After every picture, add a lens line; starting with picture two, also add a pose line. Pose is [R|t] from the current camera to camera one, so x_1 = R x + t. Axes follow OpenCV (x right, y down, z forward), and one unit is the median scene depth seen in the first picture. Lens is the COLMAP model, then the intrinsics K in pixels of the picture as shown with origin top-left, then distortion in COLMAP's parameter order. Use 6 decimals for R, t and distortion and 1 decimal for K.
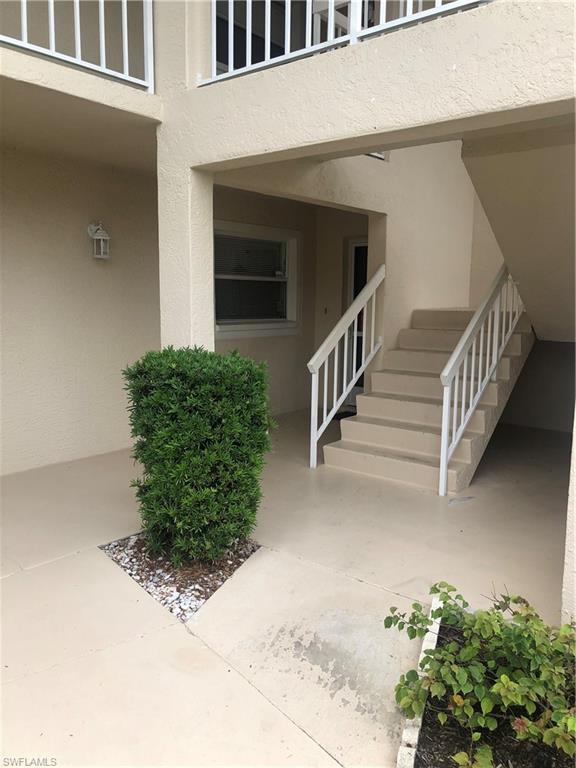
lens RADIAL K [[625.7, 0, 288.5], [0, 625.7, 382.5], [0, 0, 1]] dist [0.055484, -0.067067]
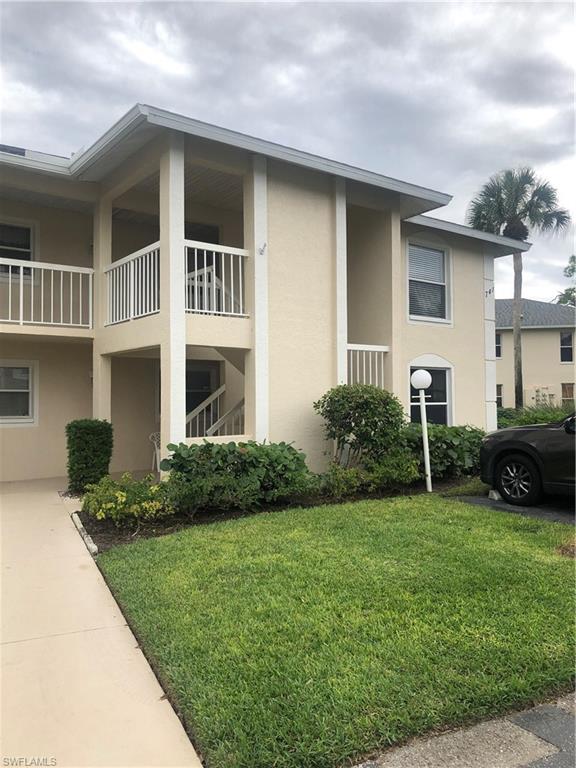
lens RADIAL K [[625.7, 0, 286.7], [0, 625.7, 380.4], [0, 0, 1]] dist [0.055484, -0.067067]
pose [[0.973008, -0.026544, -0.229239, 1.263125], [-0.012785, 0.985637, -0.168394, 0.222220], [0.230416, 0.166779, 0.958693, -1.432437]]
